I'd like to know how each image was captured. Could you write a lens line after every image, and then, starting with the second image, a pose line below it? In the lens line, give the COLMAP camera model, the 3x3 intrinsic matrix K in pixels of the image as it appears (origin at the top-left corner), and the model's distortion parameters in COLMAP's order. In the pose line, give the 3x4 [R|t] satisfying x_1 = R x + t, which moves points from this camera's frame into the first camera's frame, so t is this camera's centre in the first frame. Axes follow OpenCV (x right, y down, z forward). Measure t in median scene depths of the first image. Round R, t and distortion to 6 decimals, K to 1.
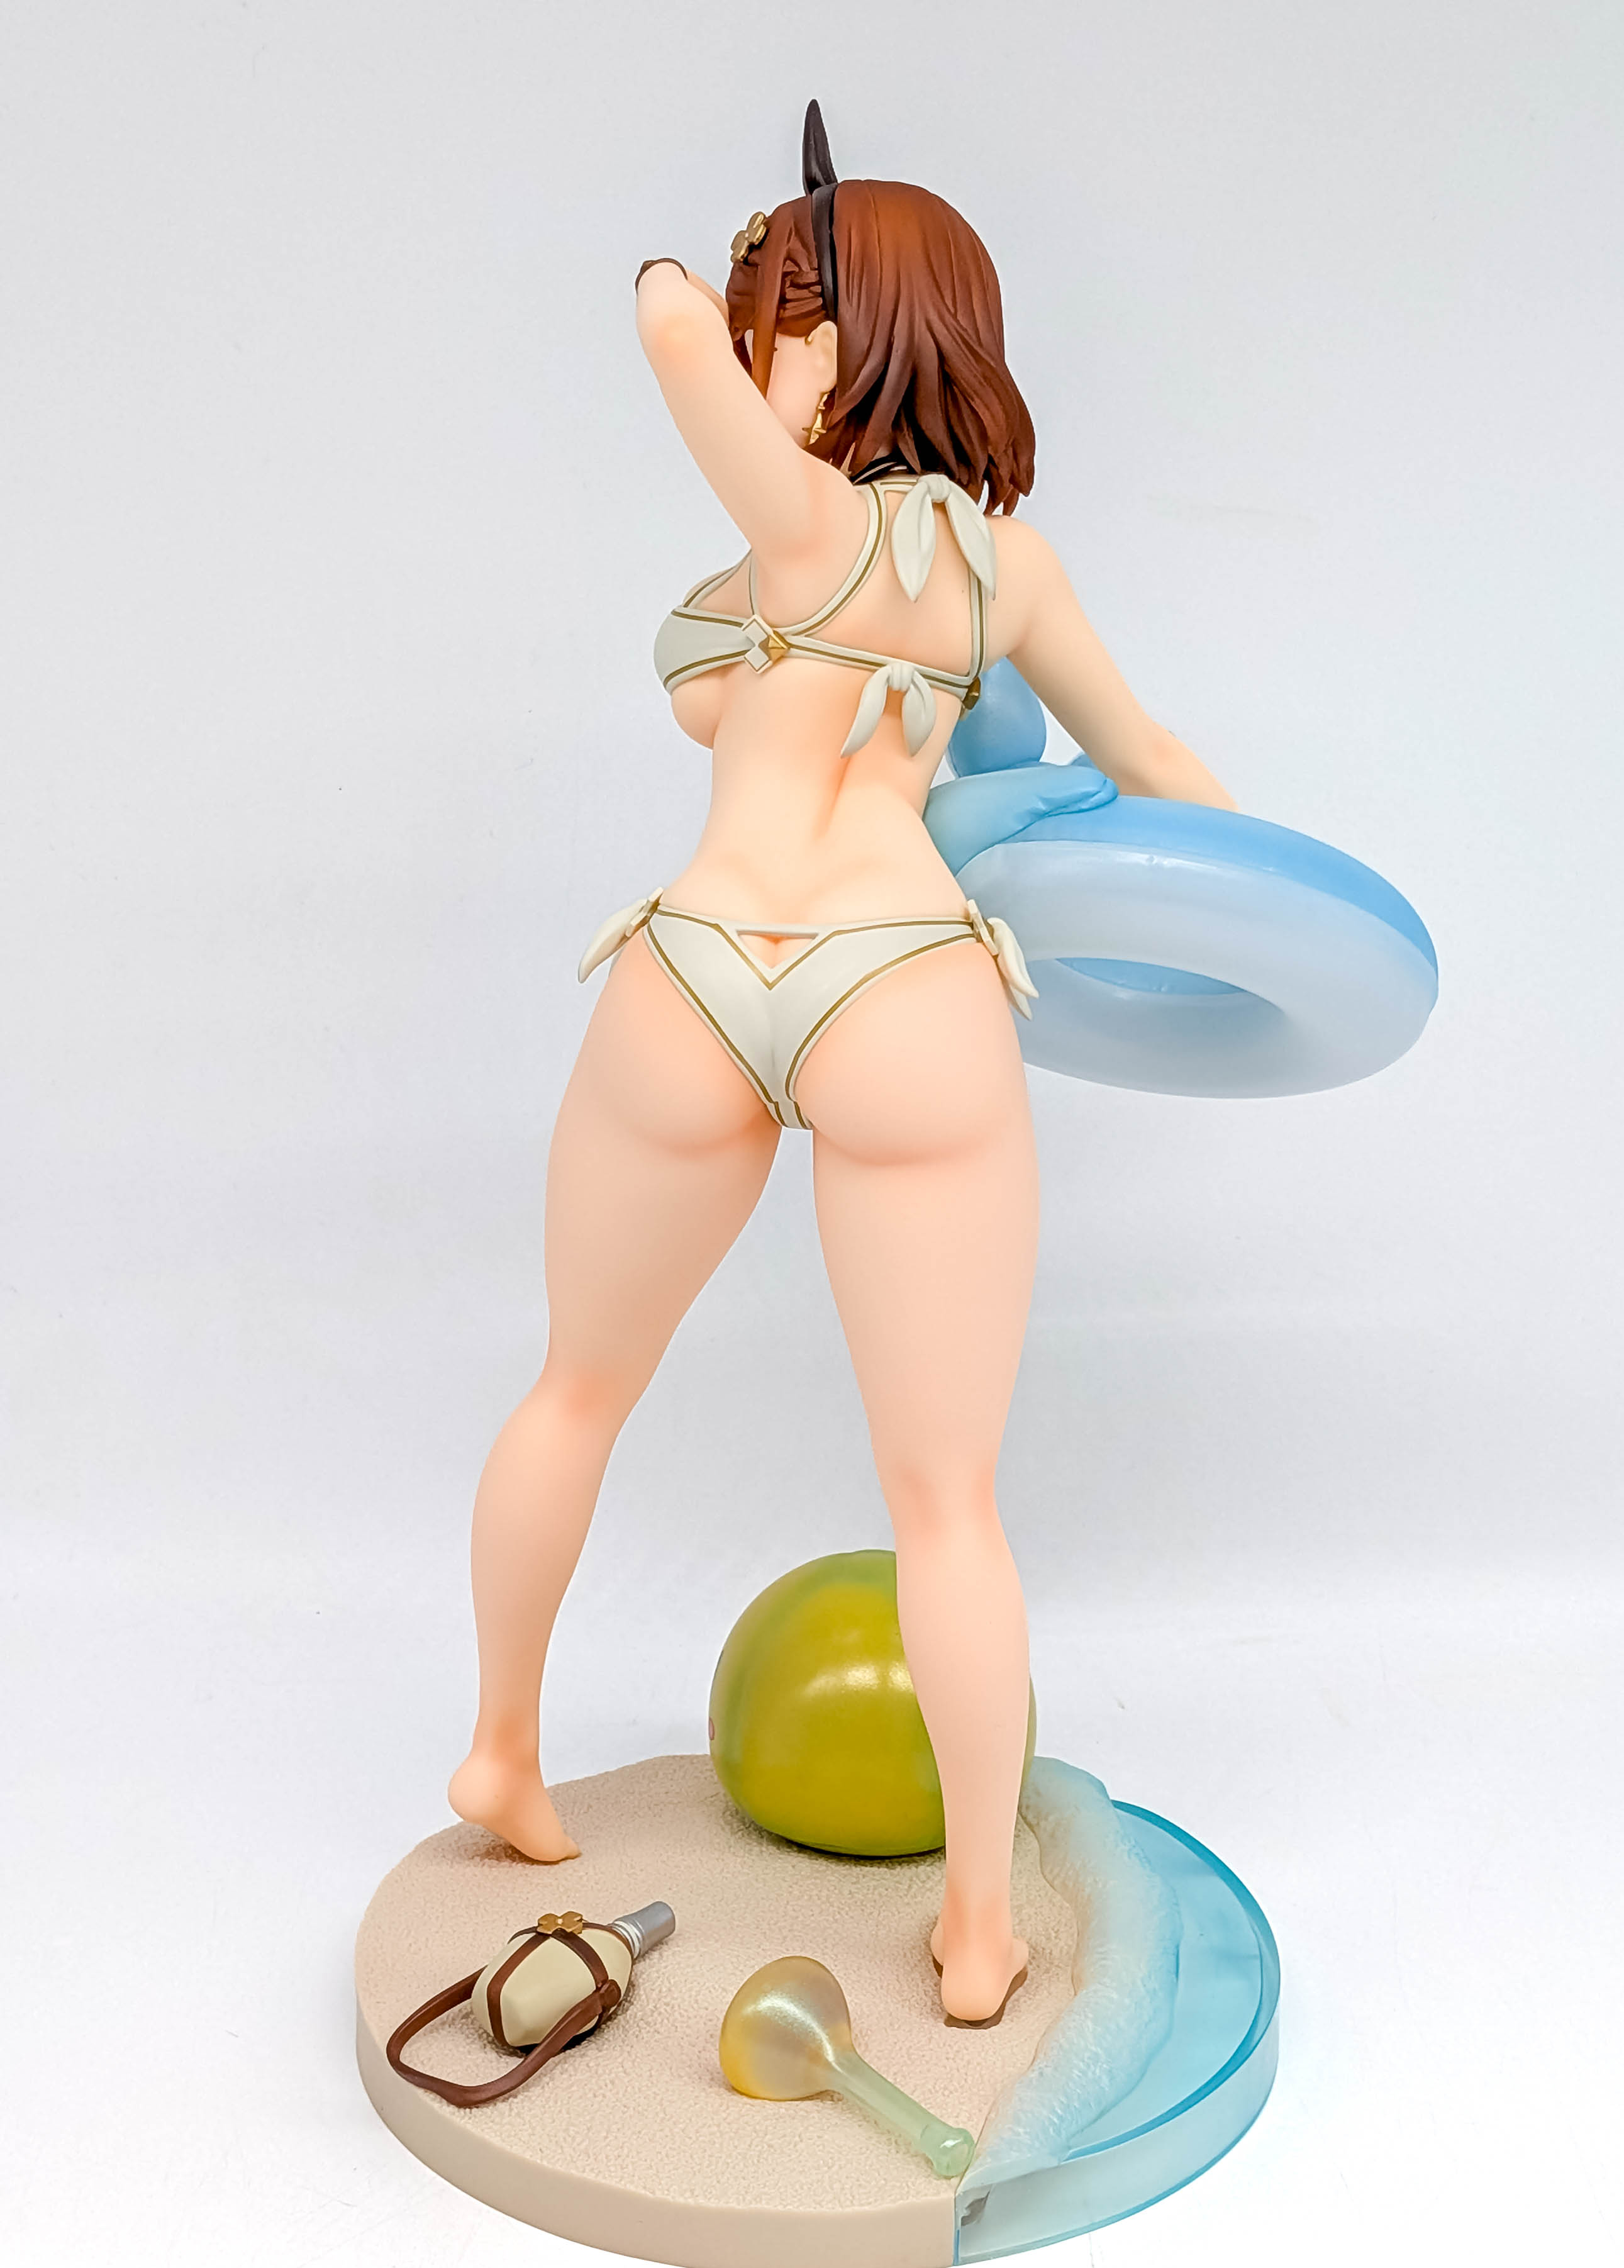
lens RADIAL K [[3532.8, 0, 770.3], [0, 3532.8, 1166.4], [0, 0, 1]] dist [0.160739, 0.000000]
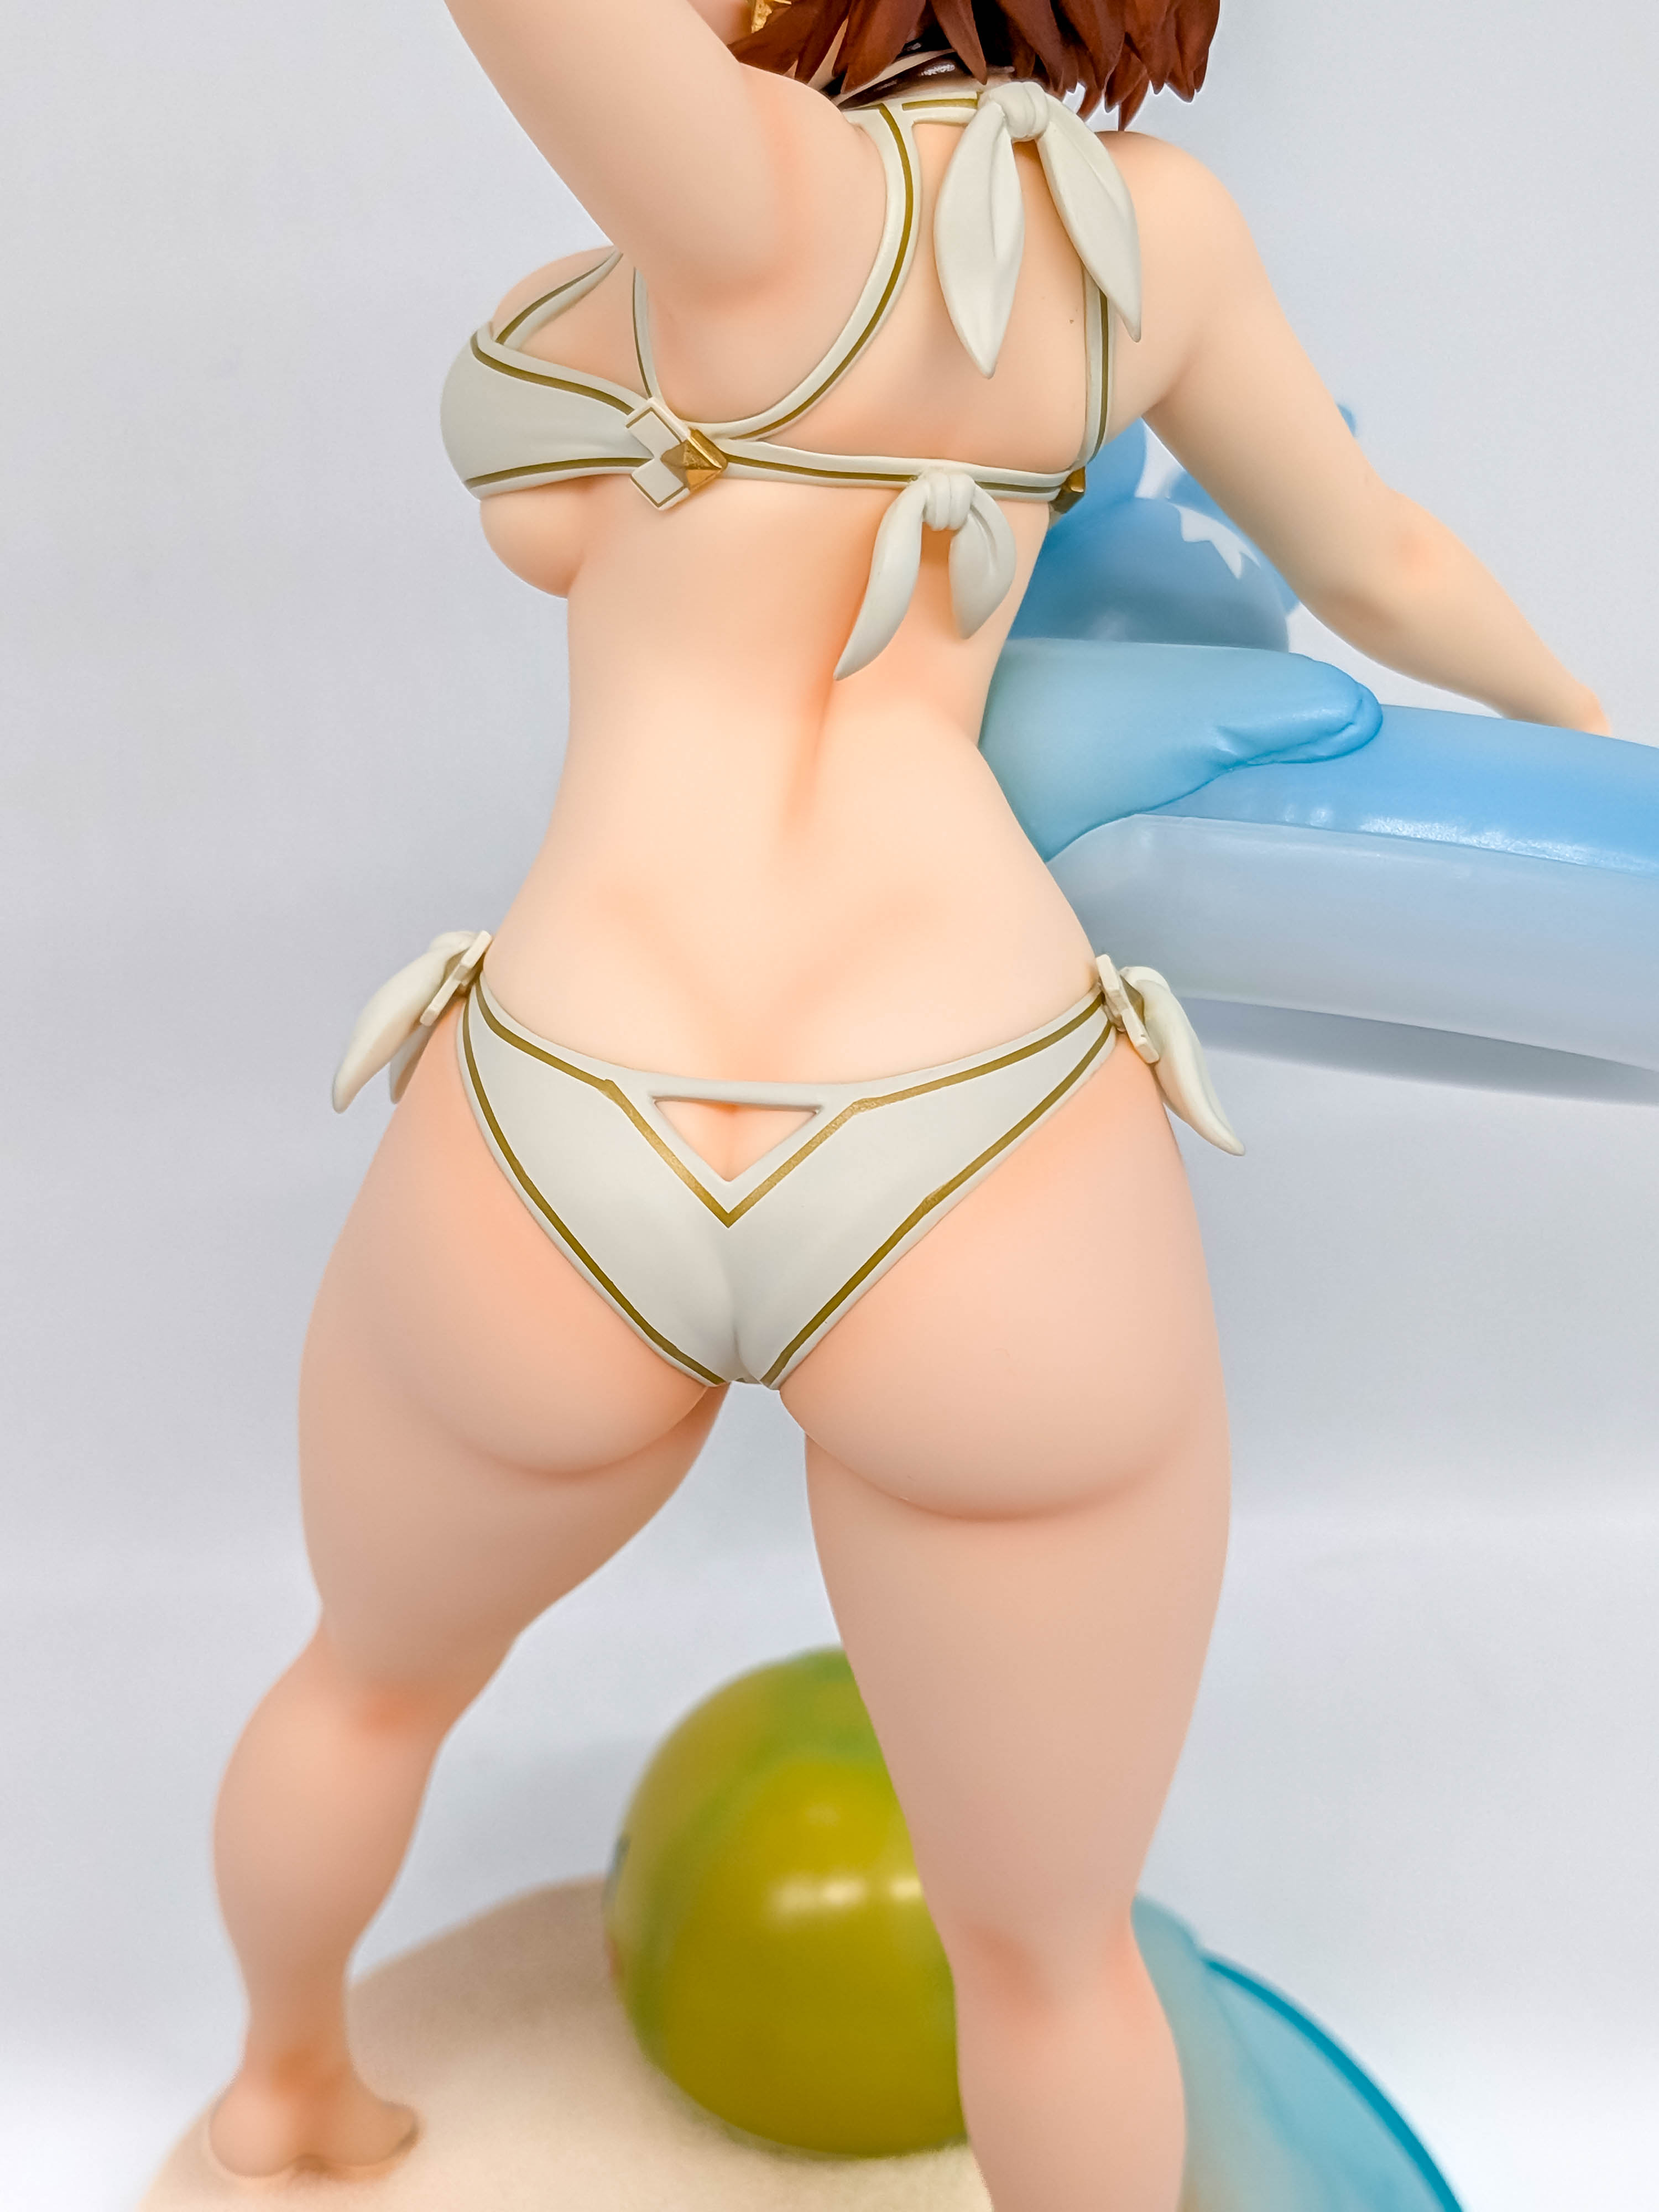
lens RADIAL K [[3242.2, 0, 758.1], [0, 3242.2, 1055.7], [0, 0, 1]] dist [0.084702, 0.000000]
pose [[0.996941, -0.051077, 0.059162, -0.020406], [0.035751, 0.971106, 0.235954, -0.170783], [-0.069504, -0.233118, 0.969962, 0.543292]]
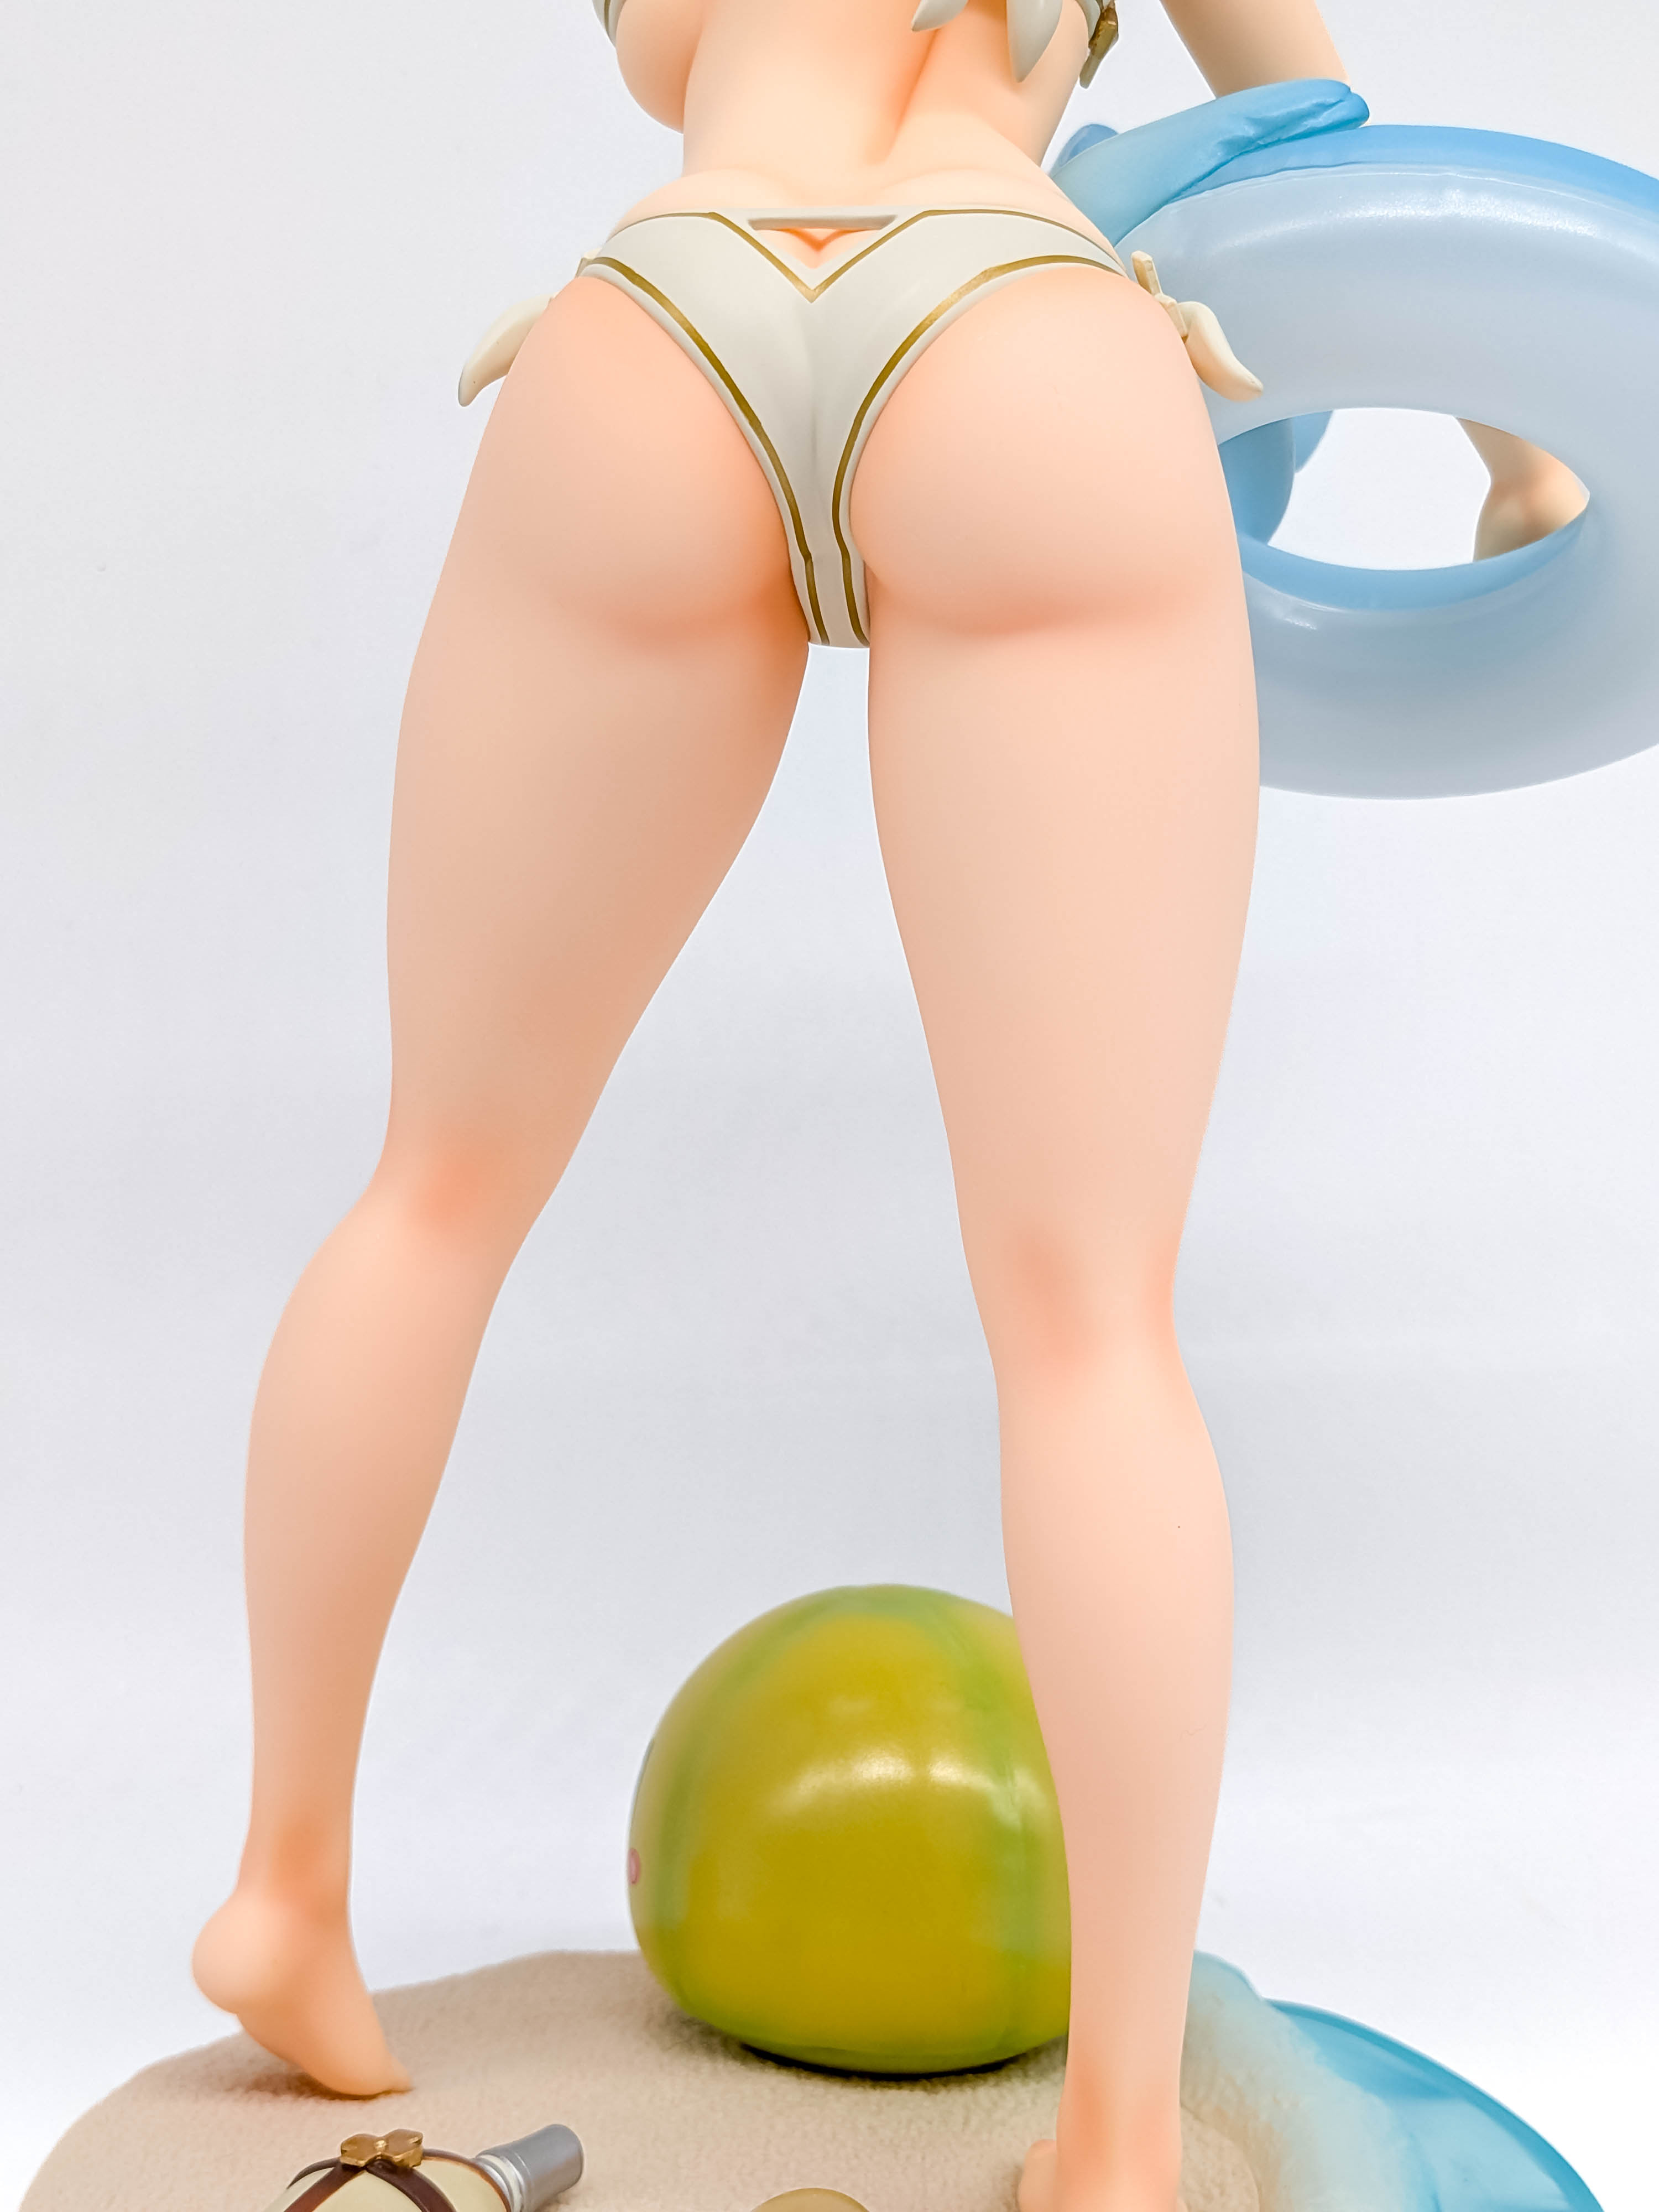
lens RADIAL K [[3242.2, 0, 853.1], [0, 3242.2, 1063.8], [0, 0, 1]] dist [0.084702, 0.000000]
pose [[0.996268, 0.013068, 0.085321, -0.034306], [0.005181, 0.977638, -0.210232, 0.168609], [-0.086160, 0.209889, 0.973921, 0.498470]]
